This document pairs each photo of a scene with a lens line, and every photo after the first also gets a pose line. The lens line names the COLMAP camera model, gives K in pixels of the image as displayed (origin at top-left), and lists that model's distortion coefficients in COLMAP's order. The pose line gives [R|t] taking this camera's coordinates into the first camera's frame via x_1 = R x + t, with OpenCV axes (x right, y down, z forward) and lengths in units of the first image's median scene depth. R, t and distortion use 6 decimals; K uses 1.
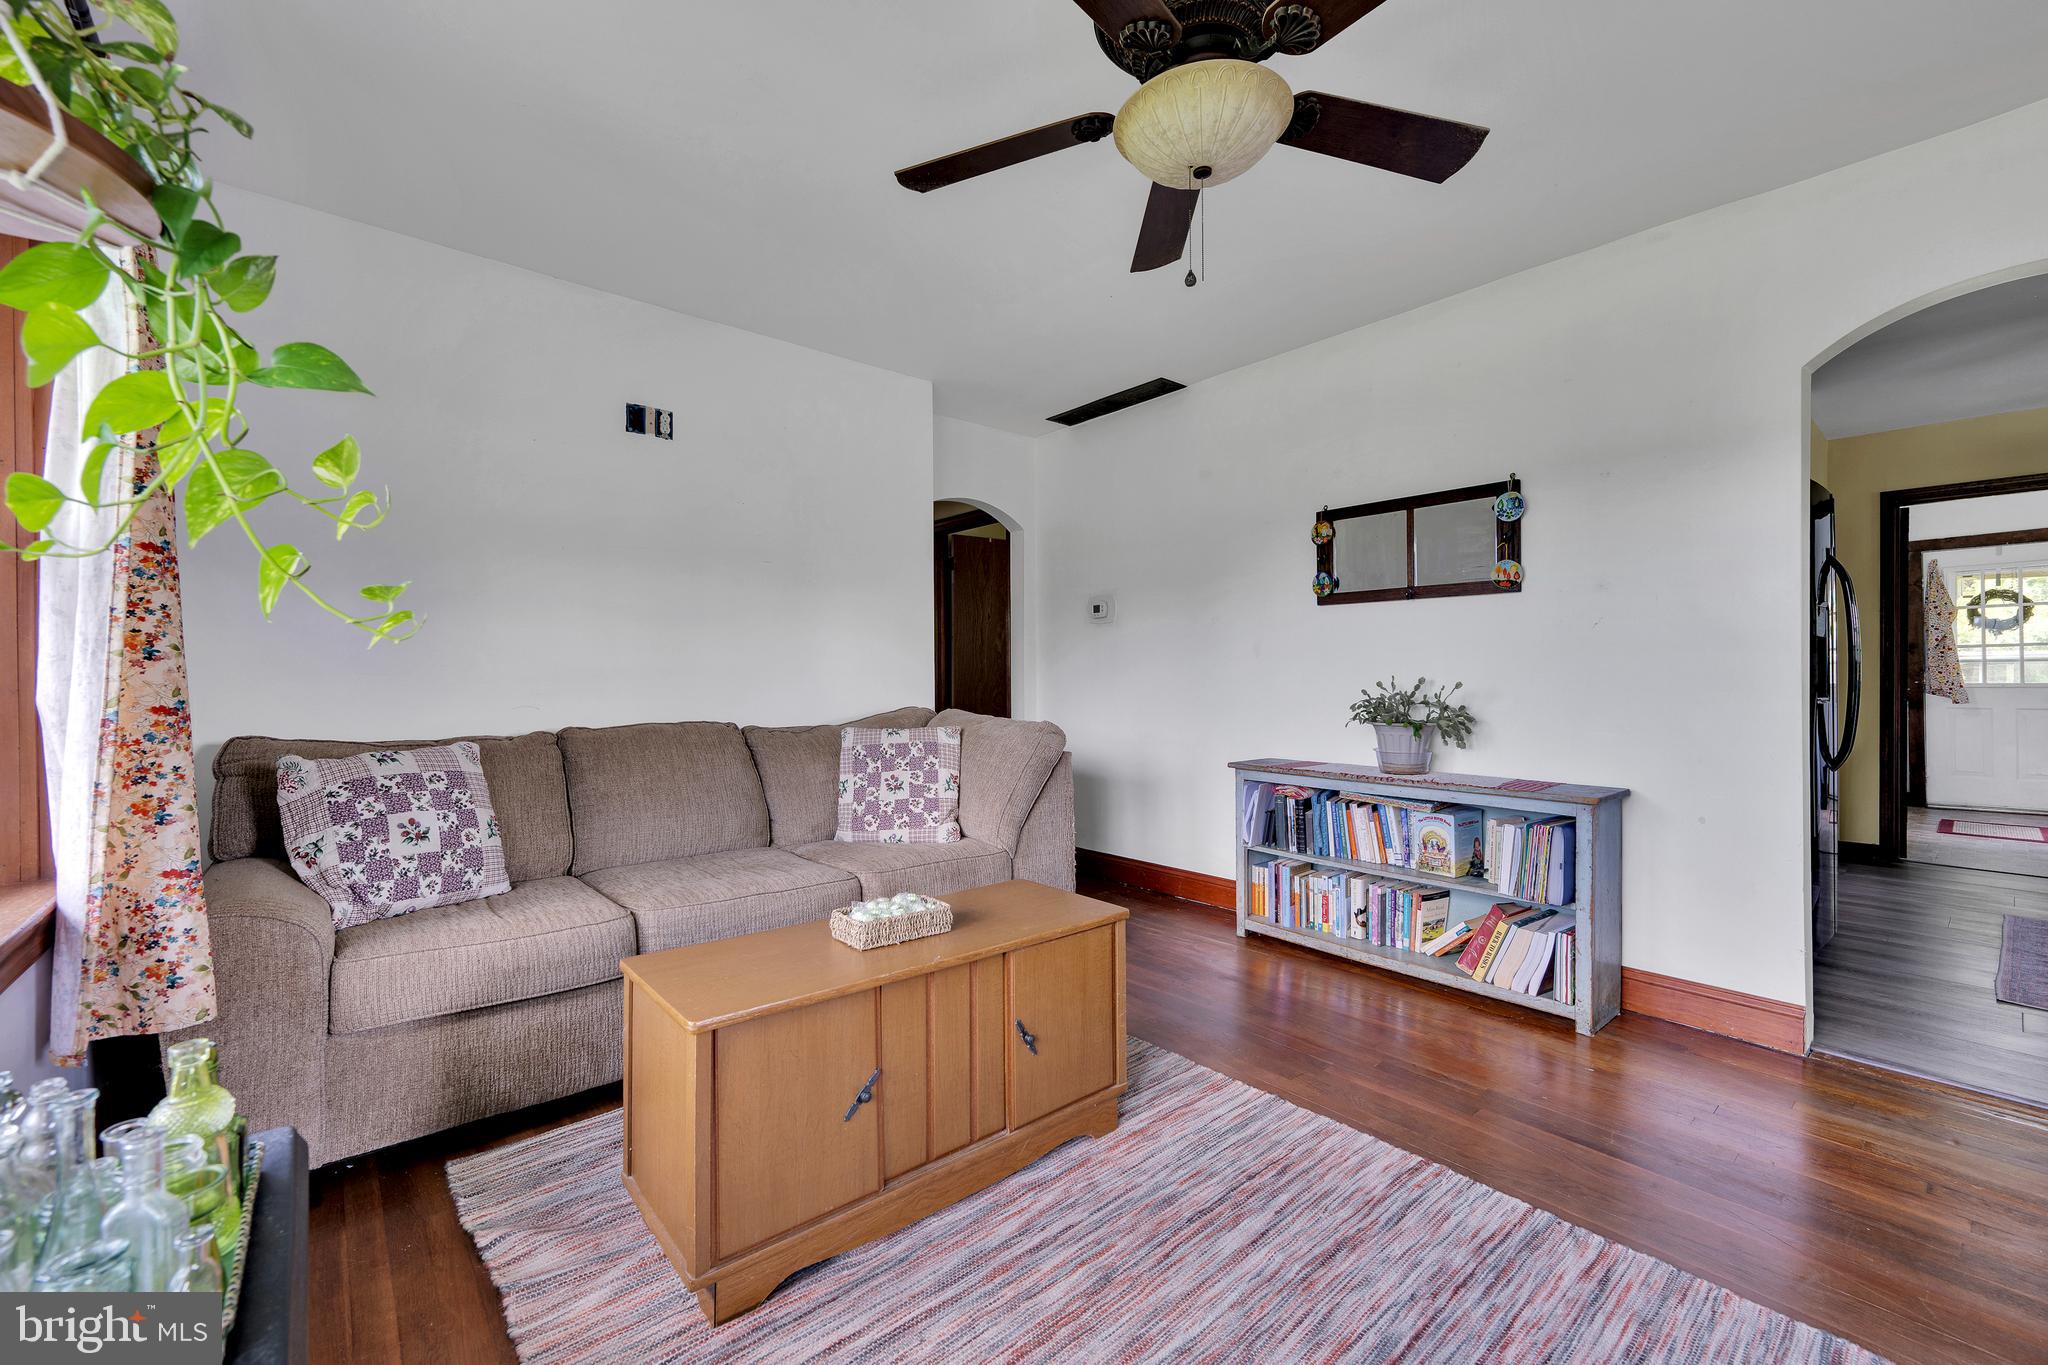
lens RADIAL K [[817.4, 0, 985.4], [0, 817.4, 686.0], [0, 0, 1]] dist [-0.000058, 0.000518]
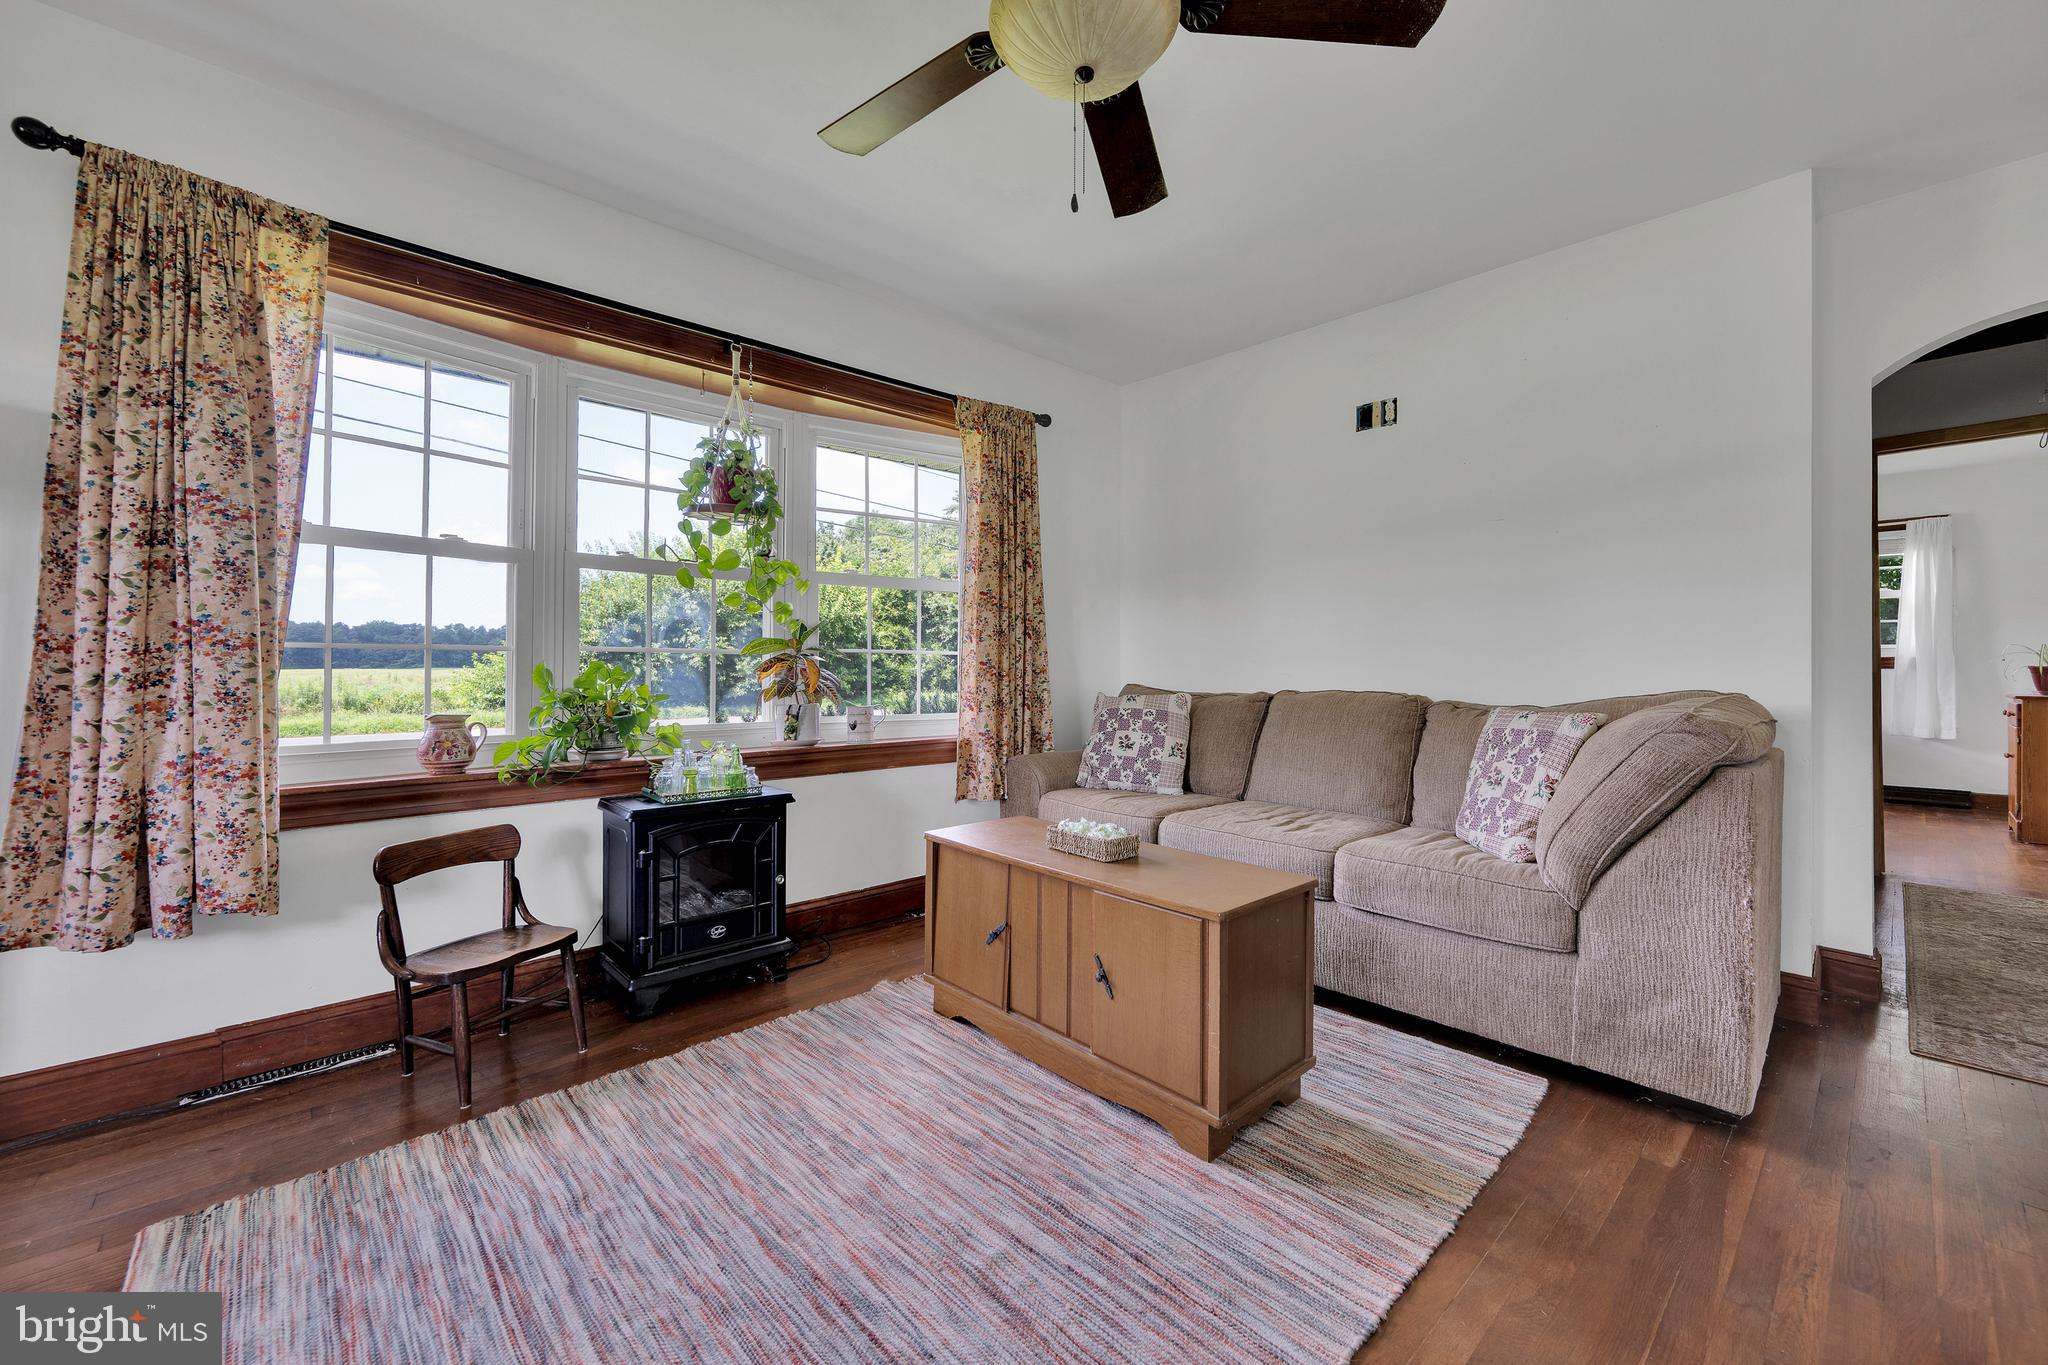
lens RADIAL K [[817.4, 0, 1049.6], [0, 817.4, 664.6], [0, 0, 1]] dist [-0.000058, 0.000518]
pose [[0.077520, 0.002811, -0.996987, 0.669988], [-0.015546, 0.999878, 0.001610, 0.014290], [0.996870, 0.015374, 0.077554, 0.510455]]
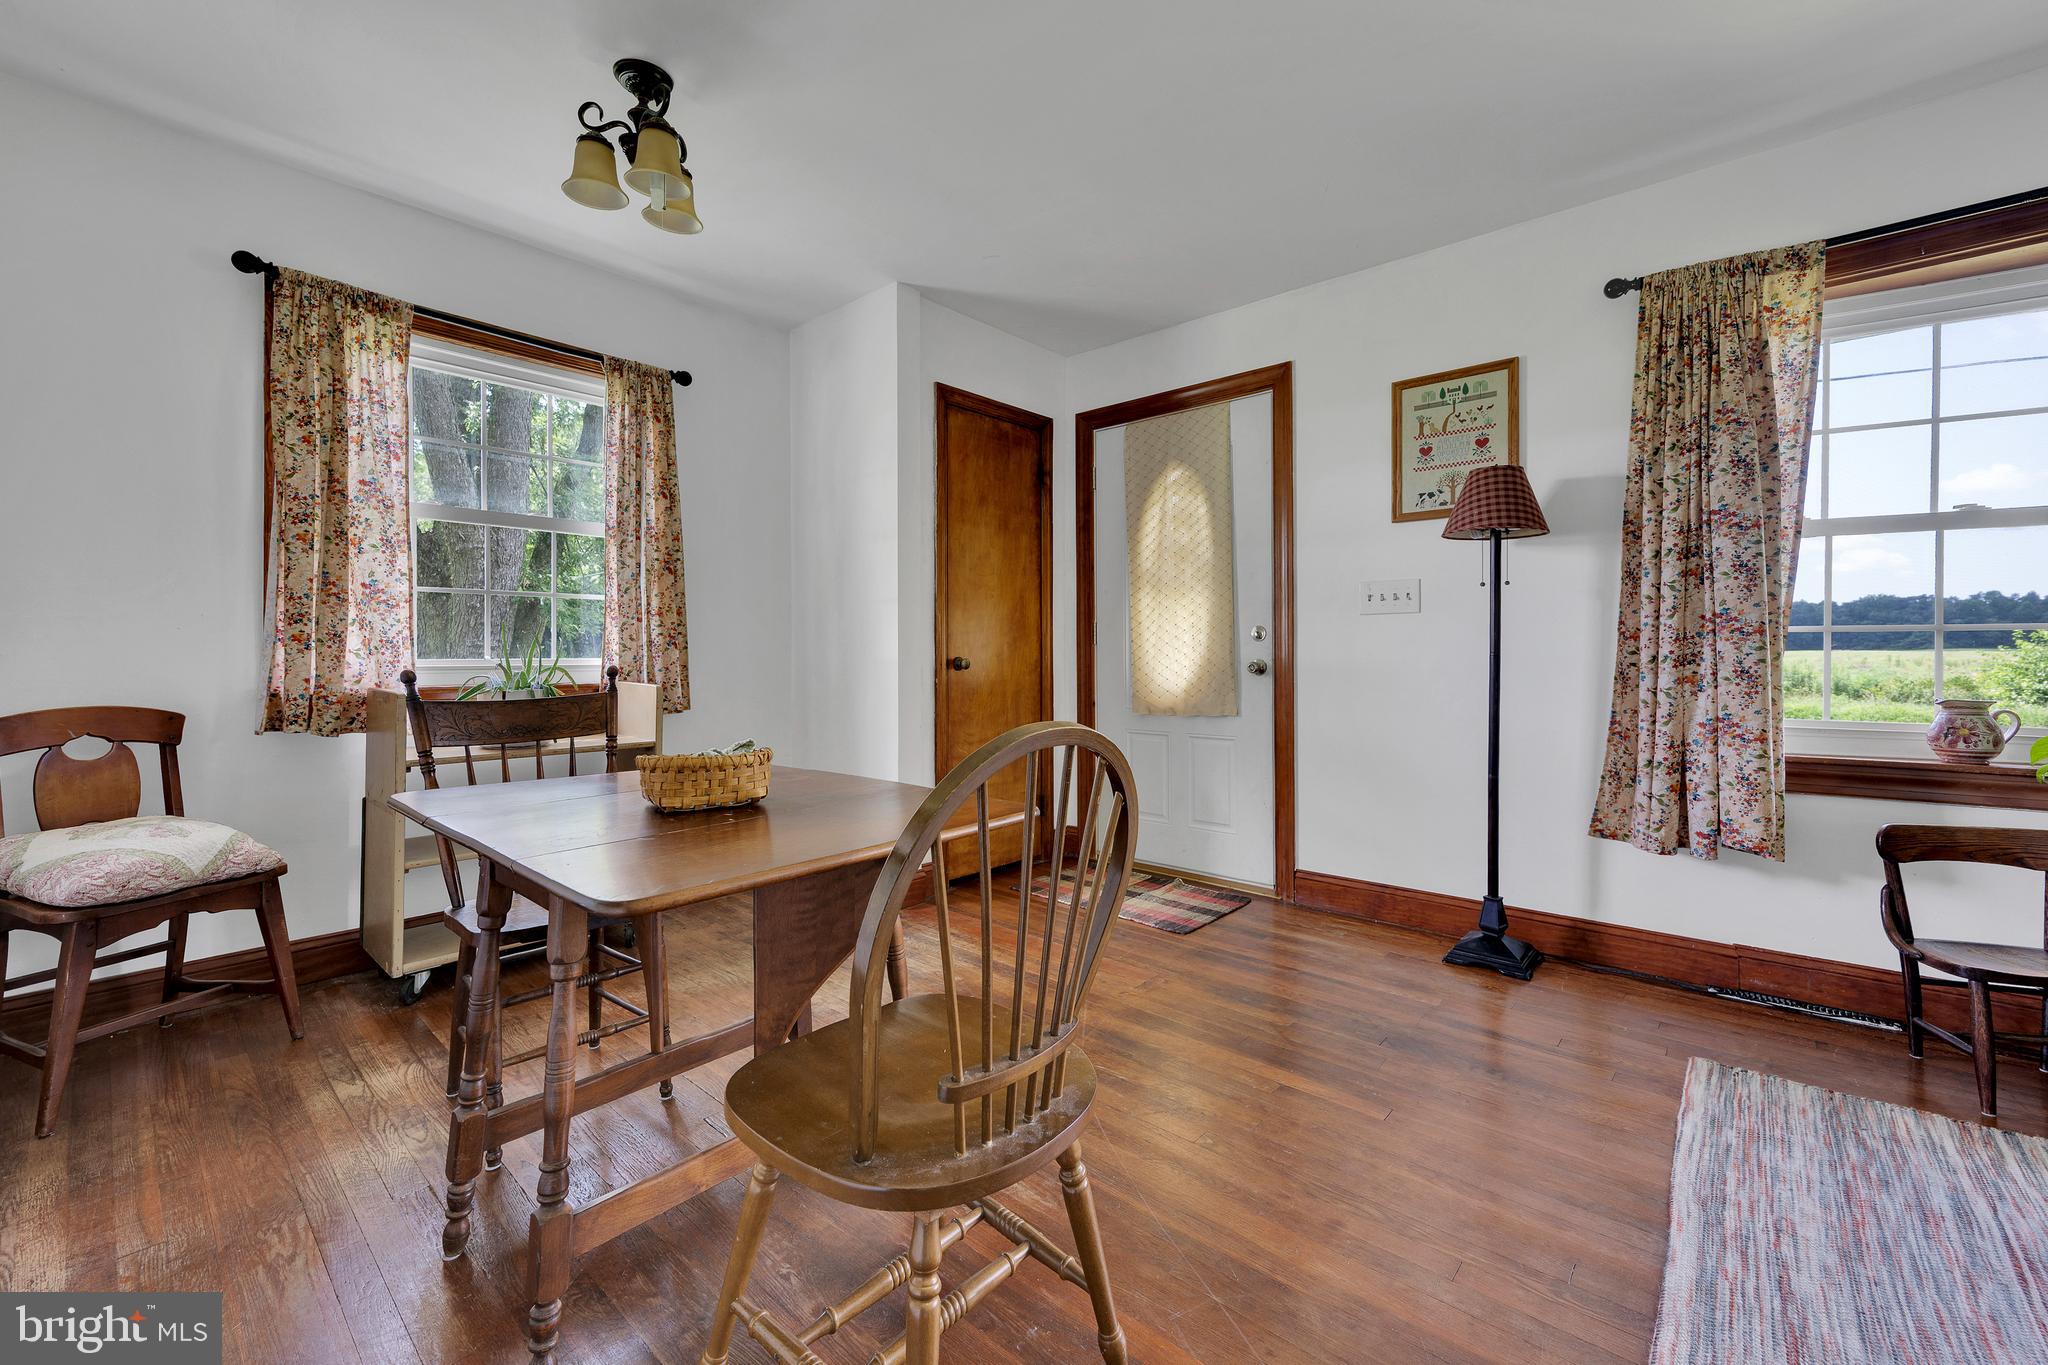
lens RADIAL K [[839.7, 0, 991.3], [0, 839.7, 655.5], [0, 0, 1]] dist [-0.002742, 0.001133]
pose [[-0.988828, 0.012338, -0.148551, 0.814669], [0.009833, 0.999797, 0.017585, 0.011465], [0.148737, 0.015928, -0.988748, 0.607909]]
